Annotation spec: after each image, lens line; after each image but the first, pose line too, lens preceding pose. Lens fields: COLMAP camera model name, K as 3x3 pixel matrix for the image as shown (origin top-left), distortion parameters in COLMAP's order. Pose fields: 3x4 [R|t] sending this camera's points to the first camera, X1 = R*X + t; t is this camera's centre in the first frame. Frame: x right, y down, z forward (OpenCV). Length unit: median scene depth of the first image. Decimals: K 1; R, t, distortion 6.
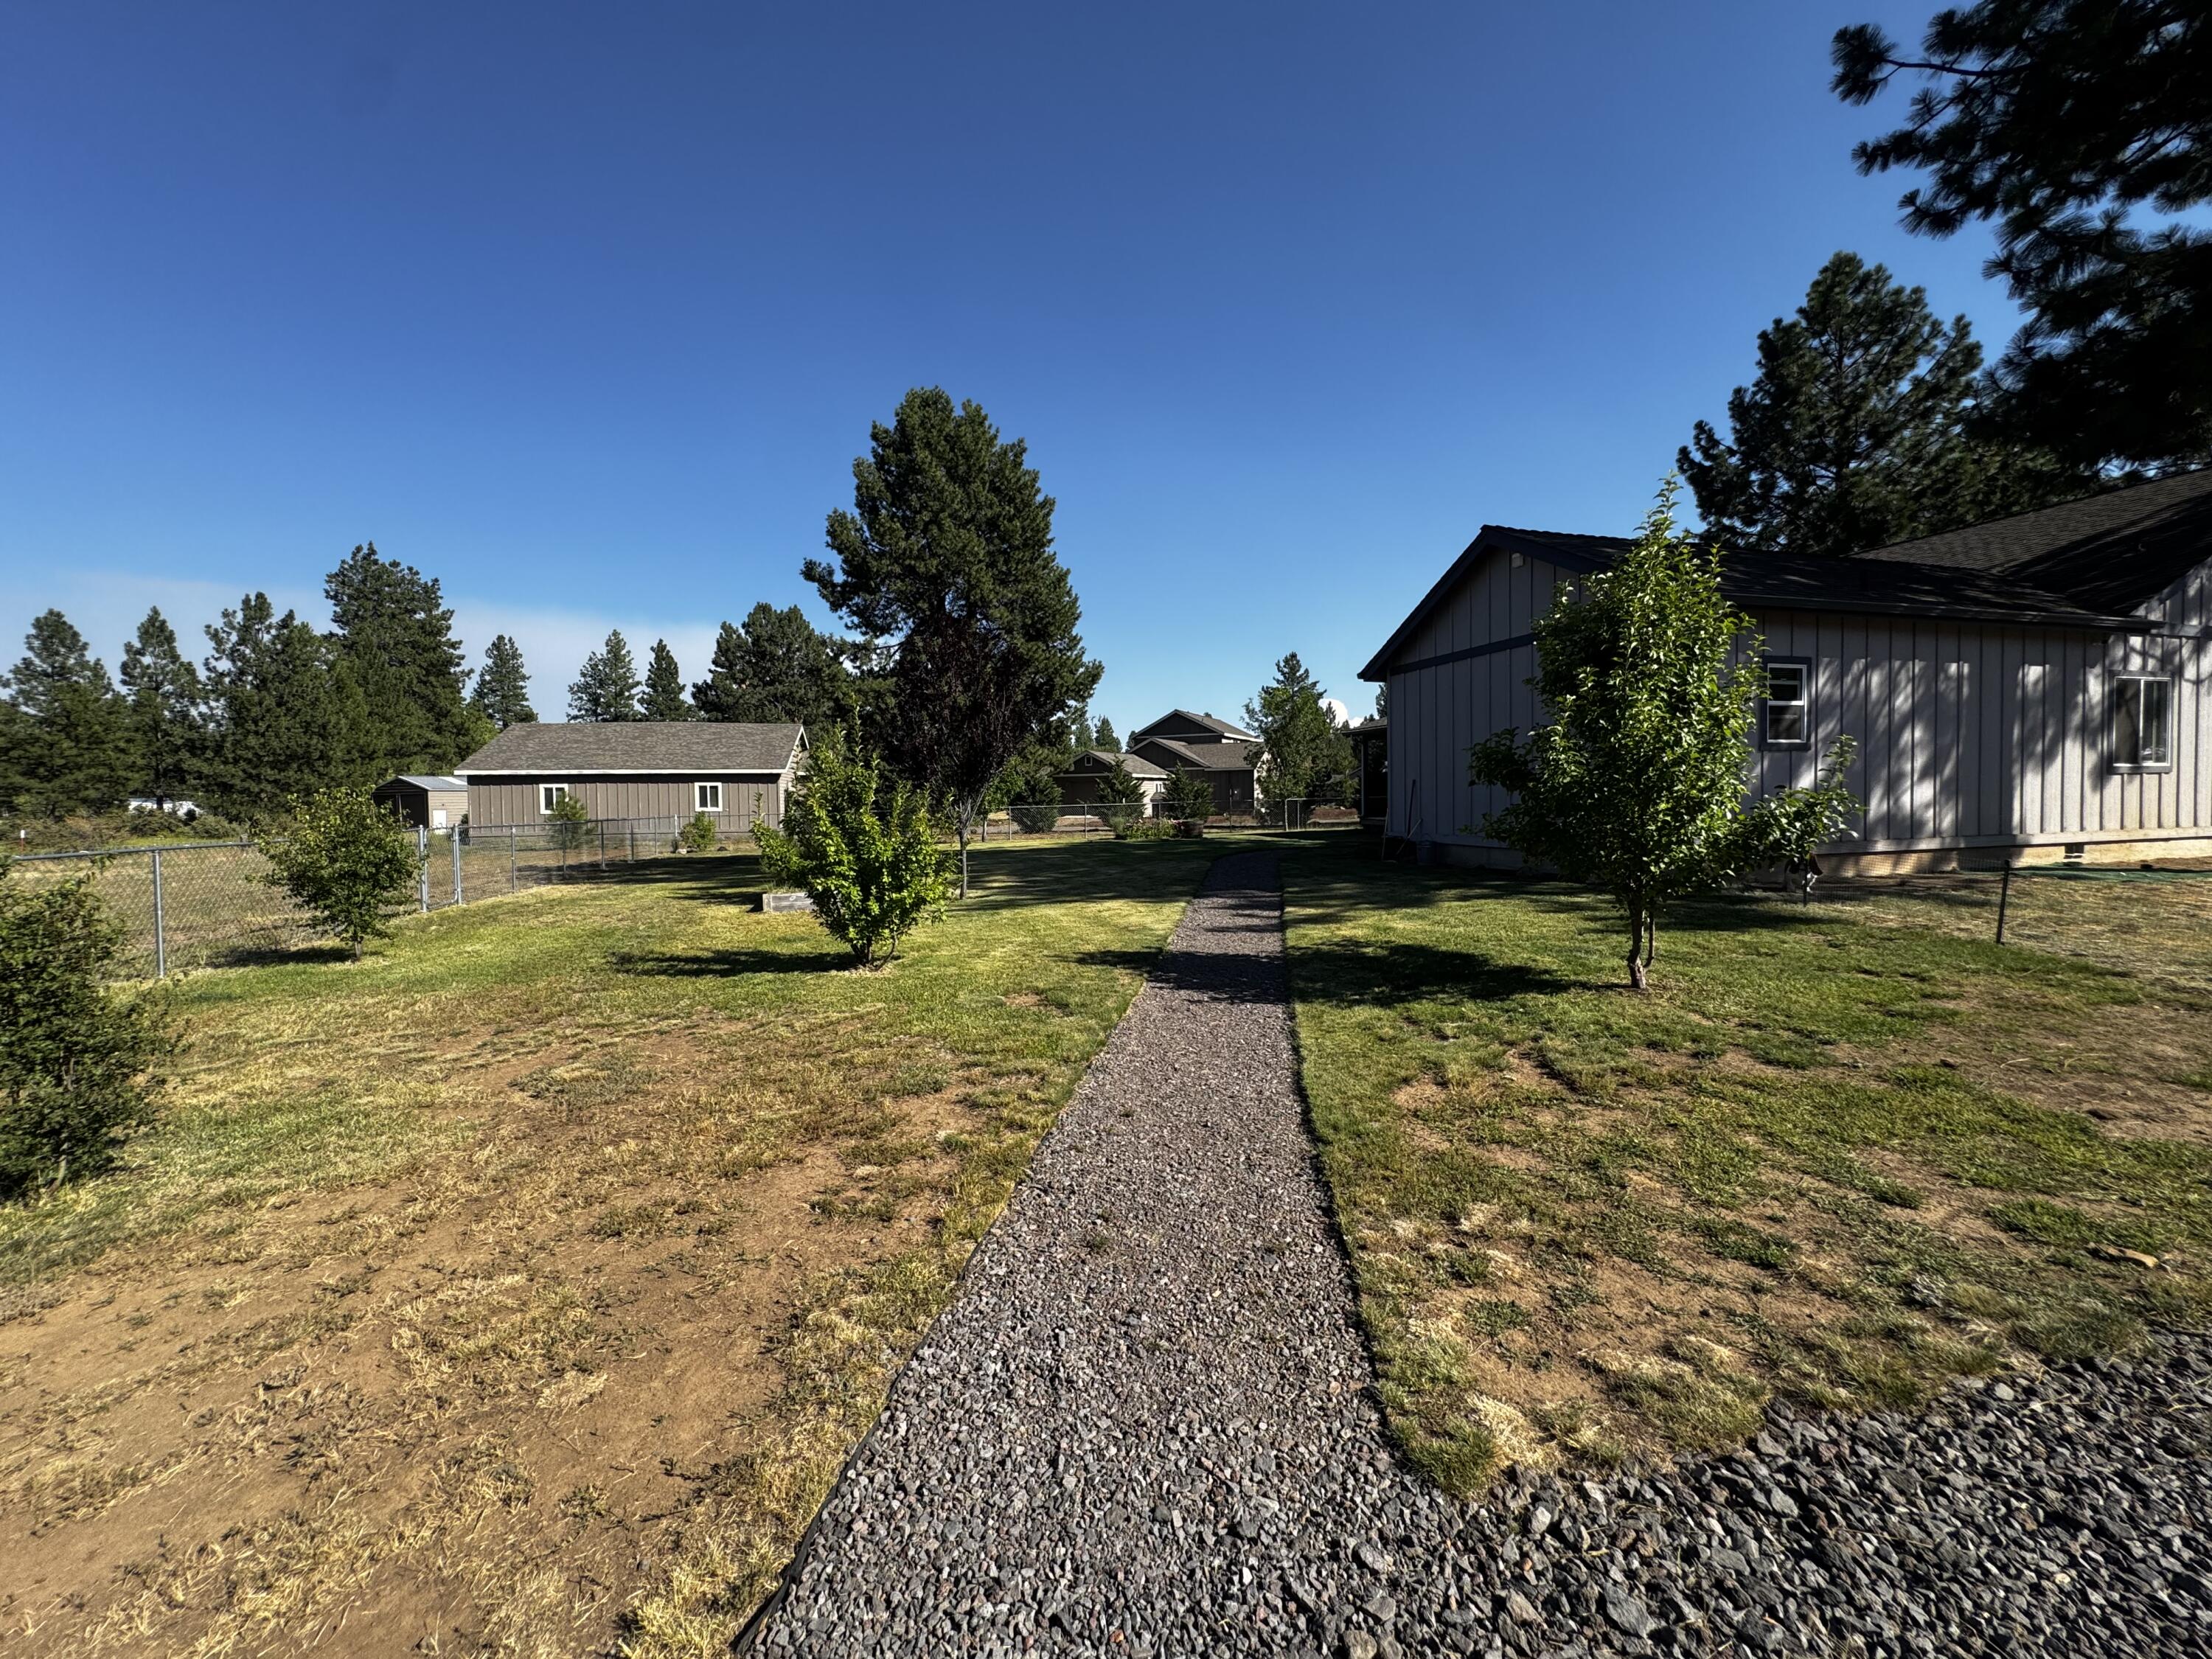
lens RADIAL K [[880.2, 0, 1106.0], [0, 880.2, 829.5], [0, 0, 1]] dist [-0.001283, -0.000375]
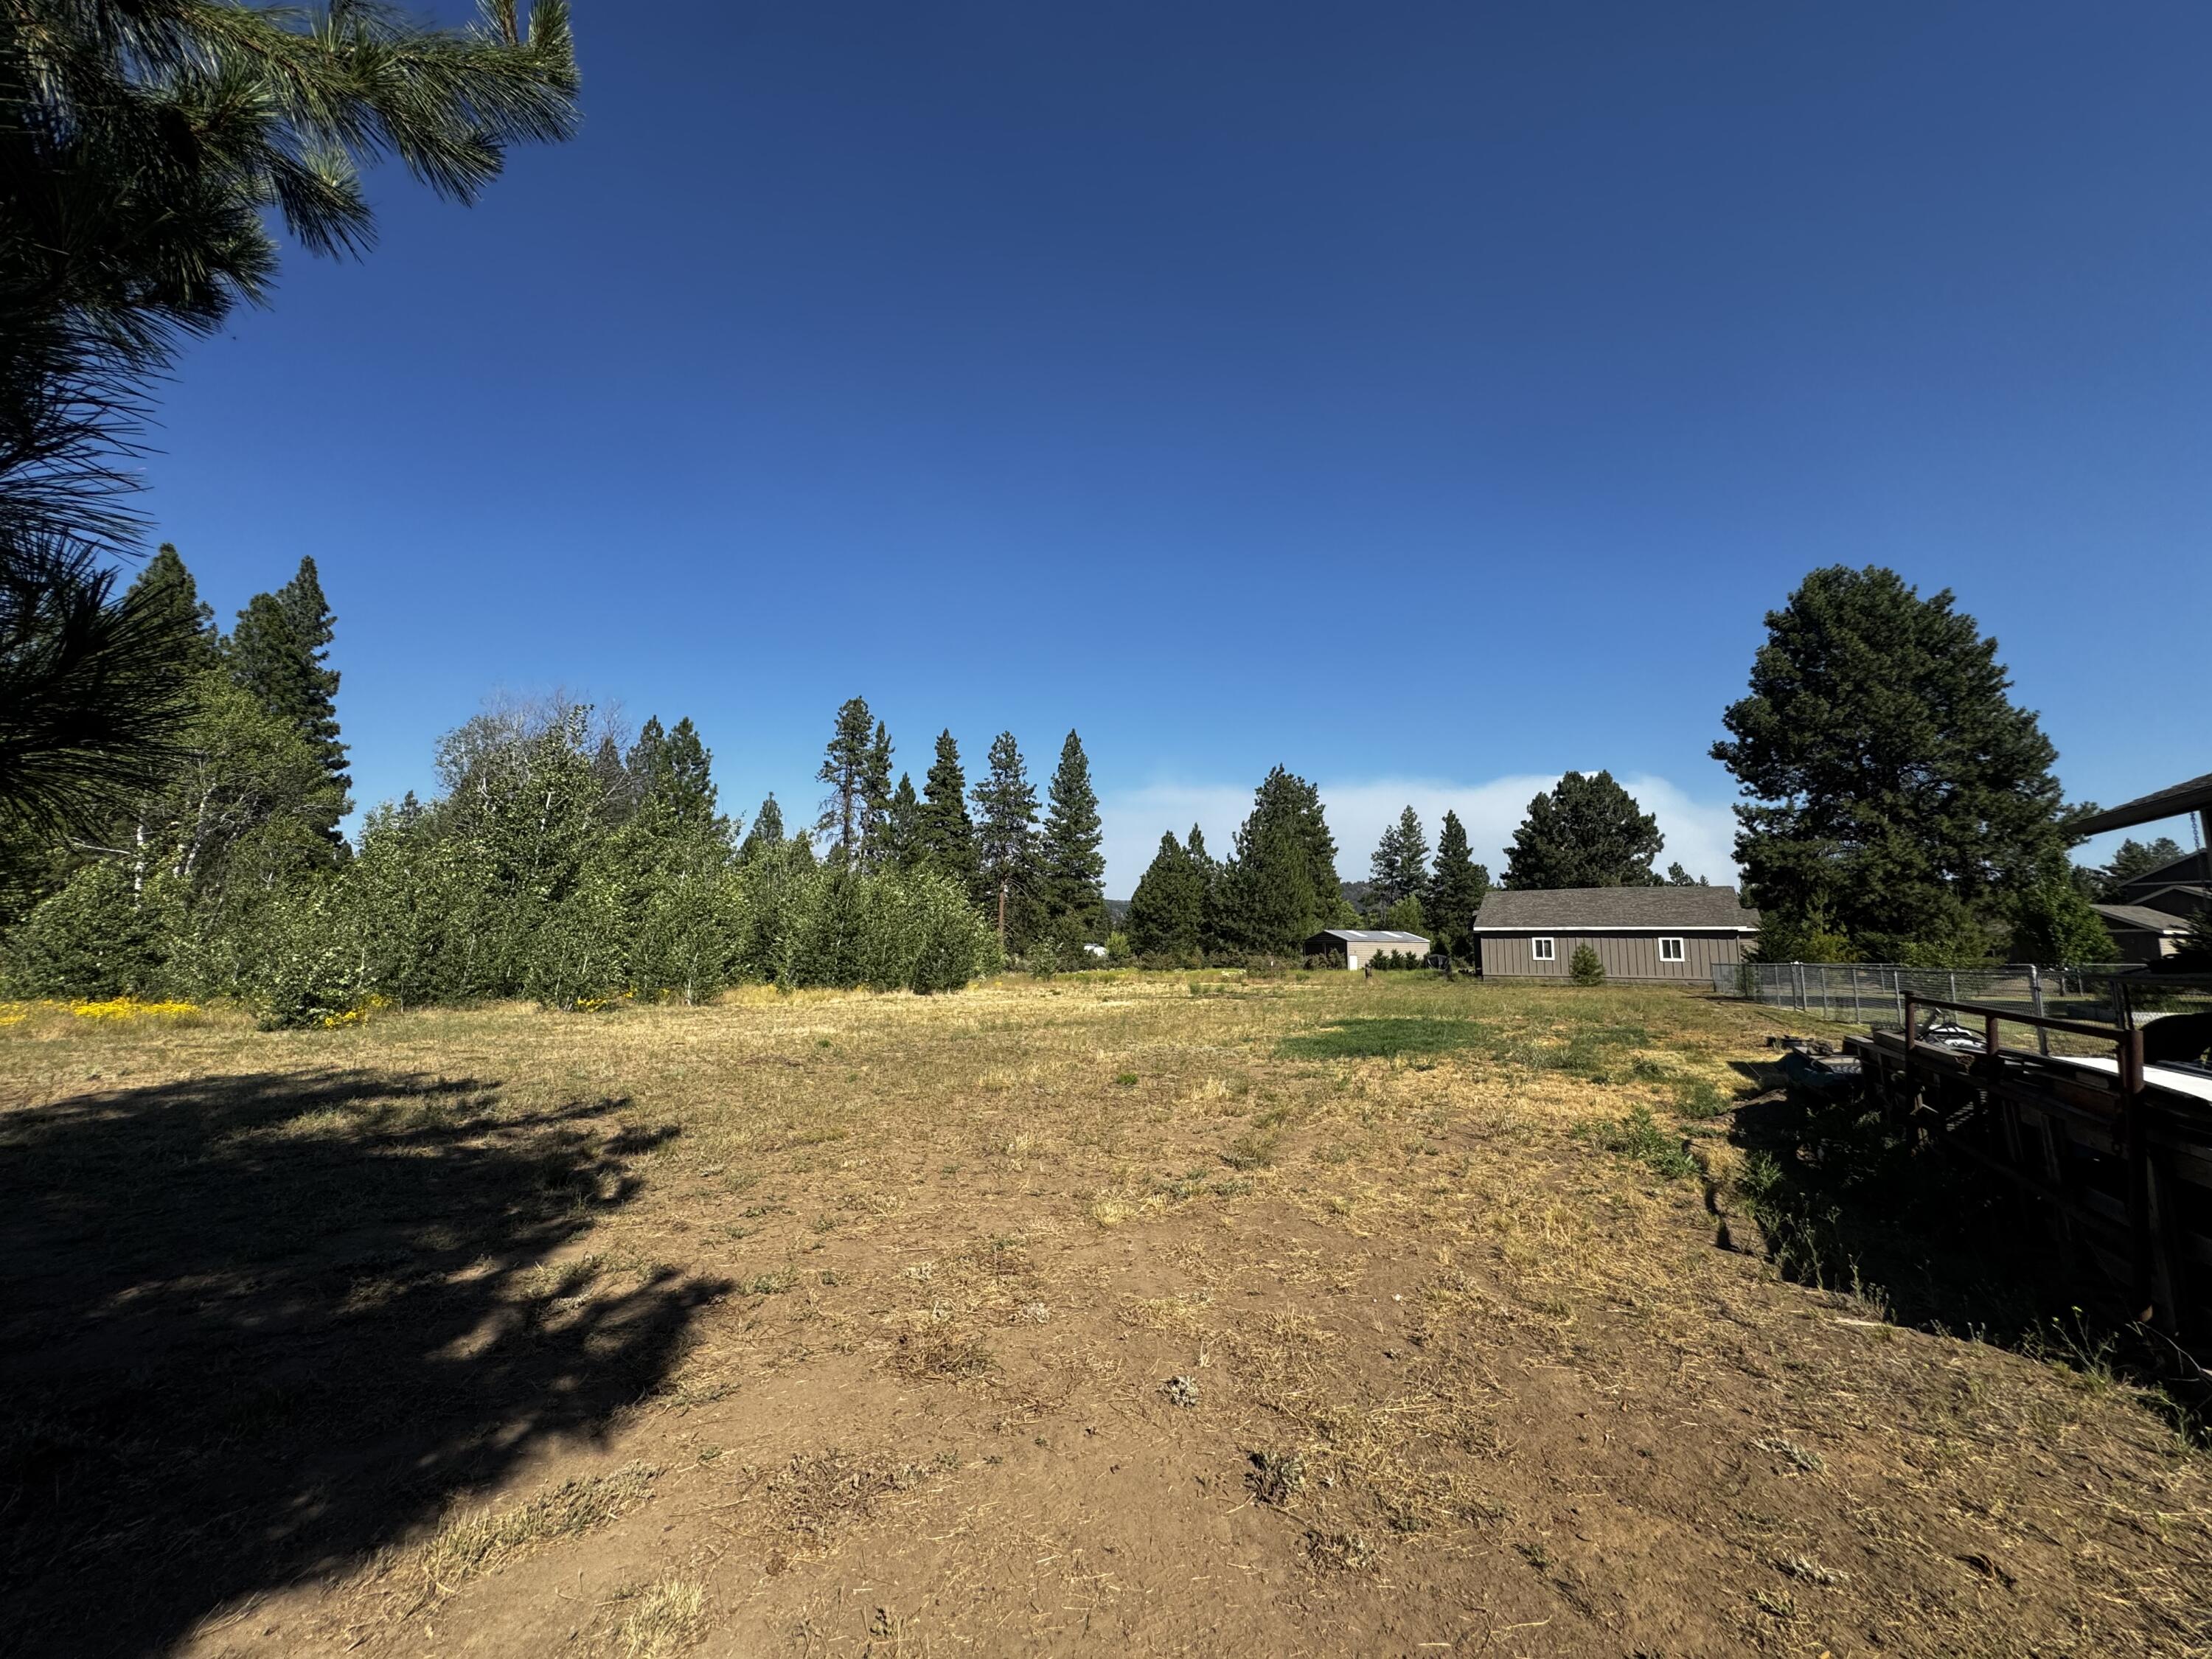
lens RADIAL K [[880.2, 0, 1106.0], [0, 880.2, 829.5], [0, 0, 1]] dist [-0.001283, -0.000375]
pose [[0.732924, -0.074031, -0.676270, -0.139923], [-0.043111, 0.987009, -0.154770, 0.015045], [0.678943, 0.142589, 0.720211, -0.309656]]
